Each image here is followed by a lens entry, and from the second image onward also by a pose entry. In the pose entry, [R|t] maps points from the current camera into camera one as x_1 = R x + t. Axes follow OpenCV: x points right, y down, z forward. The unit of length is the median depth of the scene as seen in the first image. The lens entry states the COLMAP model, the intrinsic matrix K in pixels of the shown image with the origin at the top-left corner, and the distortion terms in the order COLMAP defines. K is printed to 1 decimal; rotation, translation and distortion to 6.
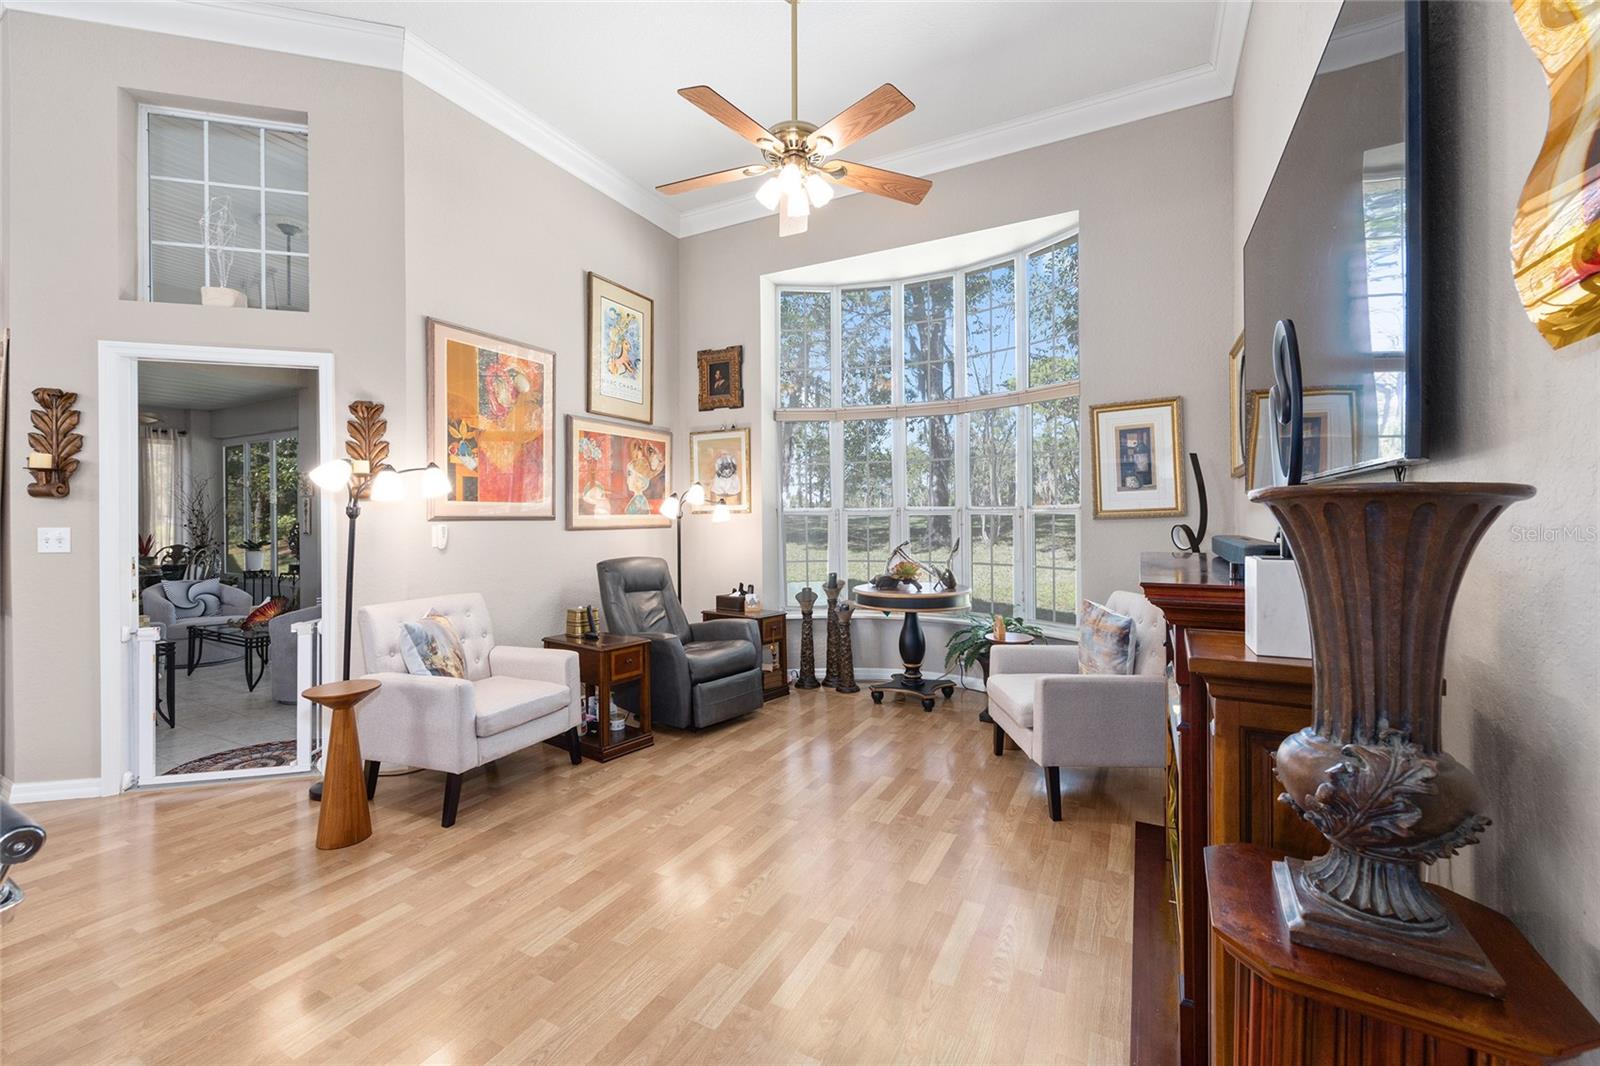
lens RADIAL K [[647.3, 0, 802.5], [0, 647.3, 519.3], [0, 0, 1]] dist [0.000645, 0.000154]
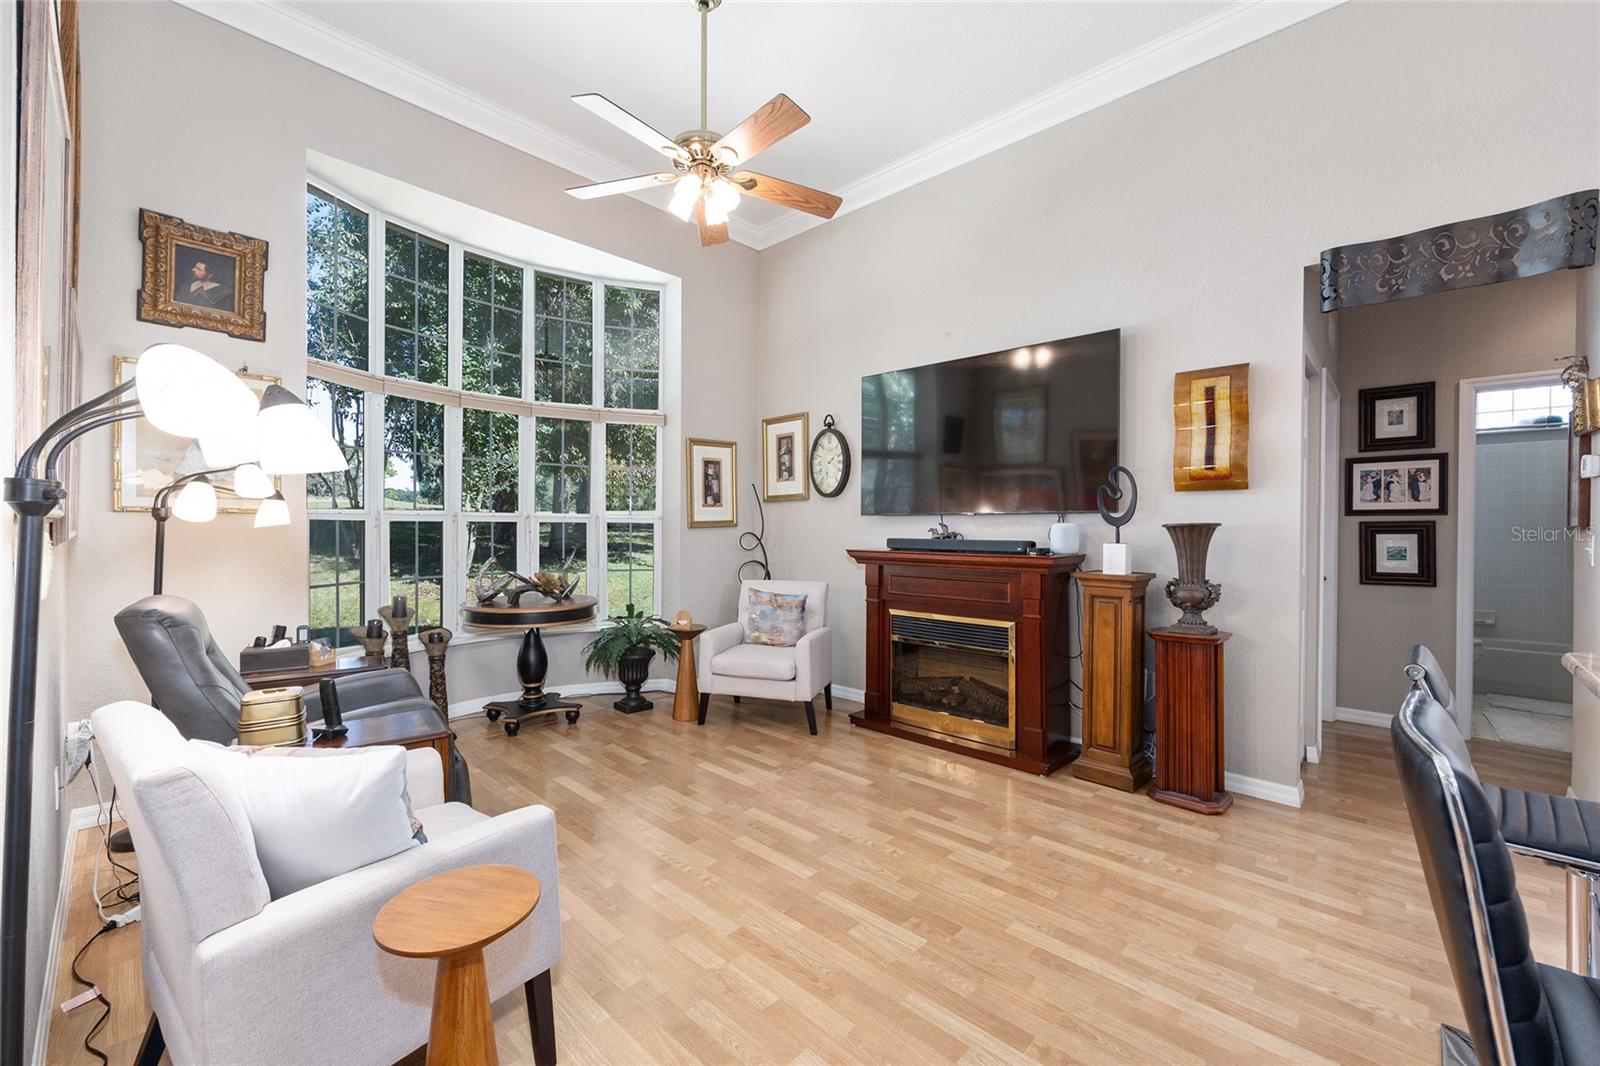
lens RADIAL K [[647.3, 0, 800.2], [0, 647.3, 532.7], [0, 0, 1]] dist [0.000645, 0.000154]
pose [[0.269967, 0.002164, 0.962867, -0.725336], [-0.001230, 0.999997, -0.001902, 0.011622], [-0.962869, -0.000671, 0.269969, 0.452514]]
